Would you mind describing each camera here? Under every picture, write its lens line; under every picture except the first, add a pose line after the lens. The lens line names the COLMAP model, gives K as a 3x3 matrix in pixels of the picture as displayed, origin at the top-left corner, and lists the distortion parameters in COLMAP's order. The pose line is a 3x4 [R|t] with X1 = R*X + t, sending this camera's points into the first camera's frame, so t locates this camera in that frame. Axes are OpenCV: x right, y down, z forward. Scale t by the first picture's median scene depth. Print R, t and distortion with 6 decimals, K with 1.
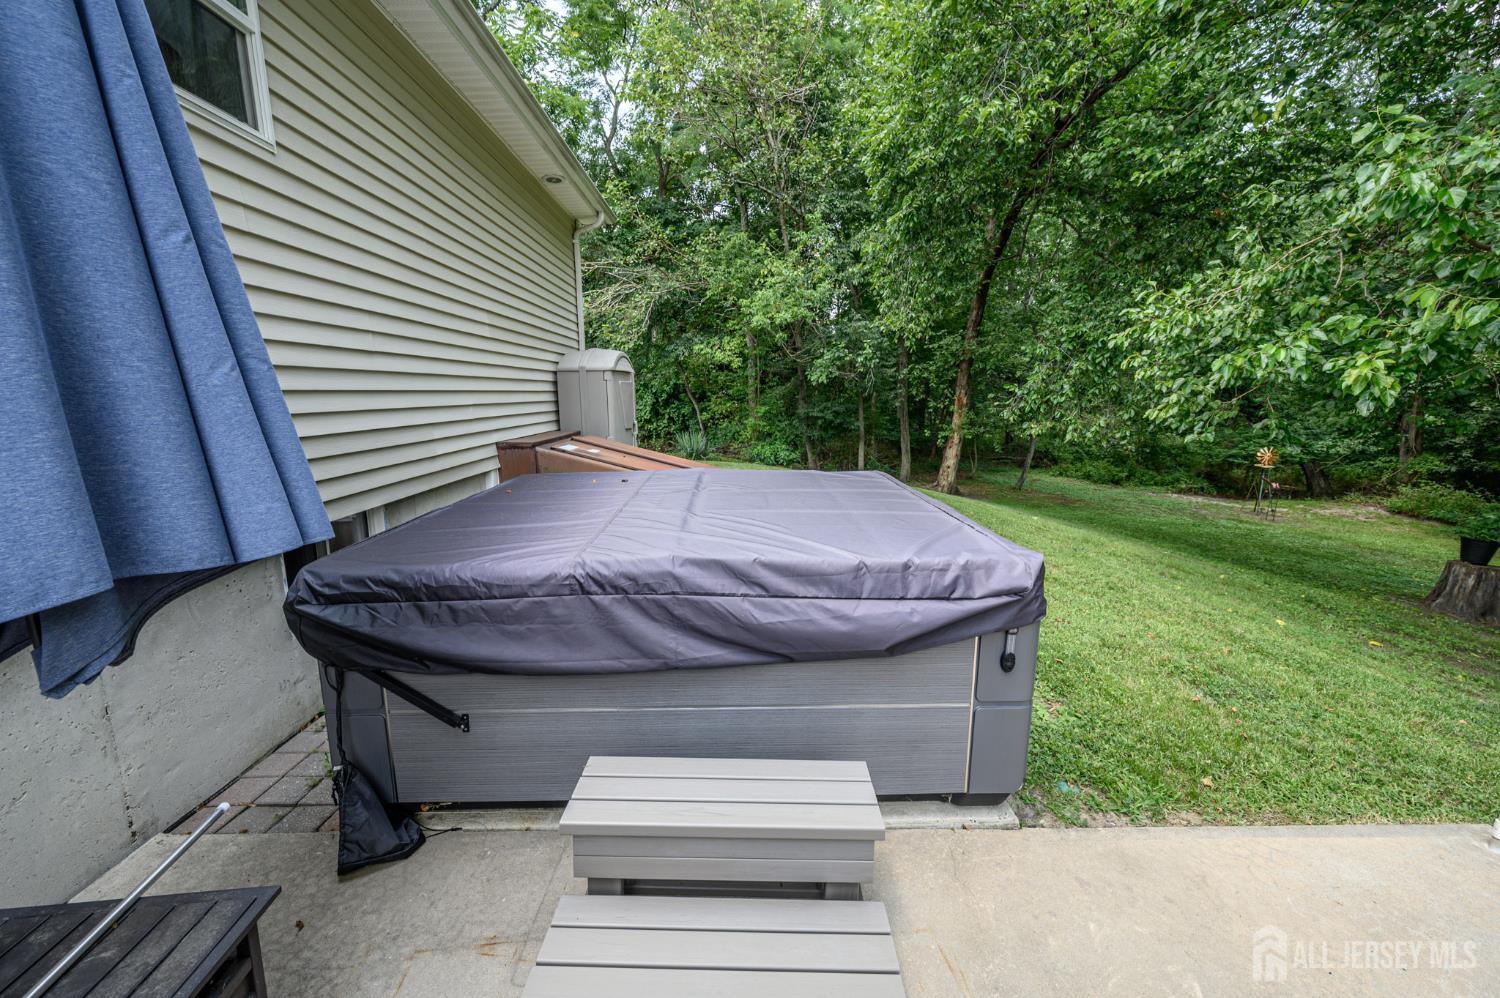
lens RADIAL K [[598.0, 0, 747.1], [0, 598.0, 494.2], [0, 0, 1]] dist [-0.002120, -0.000417]
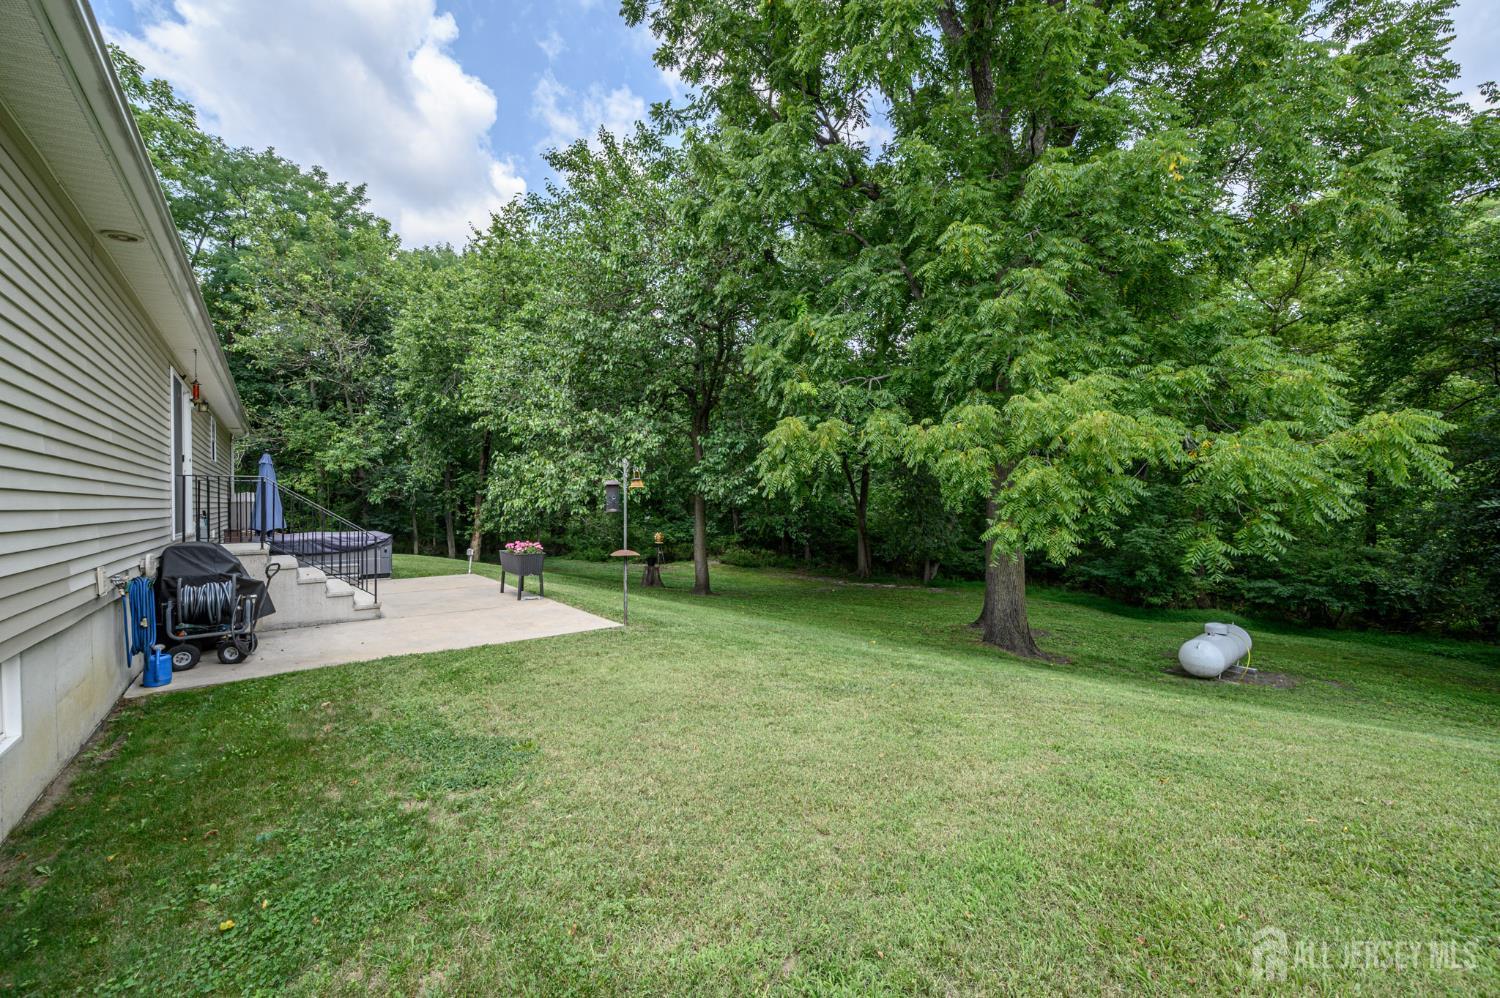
lens RADIAL K [[598.0, 0, 747.1], [0, 598.0, 494.2], [0, 0, 1]] dist [-0.002120, -0.000417]
pose [[0.801499, -0.004174, 0.597981, -0.038426], [0.112554, 0.983156, -0.143998, 0.130547], [-0.587308, 0.182719, 0.788469, -0.829967]]
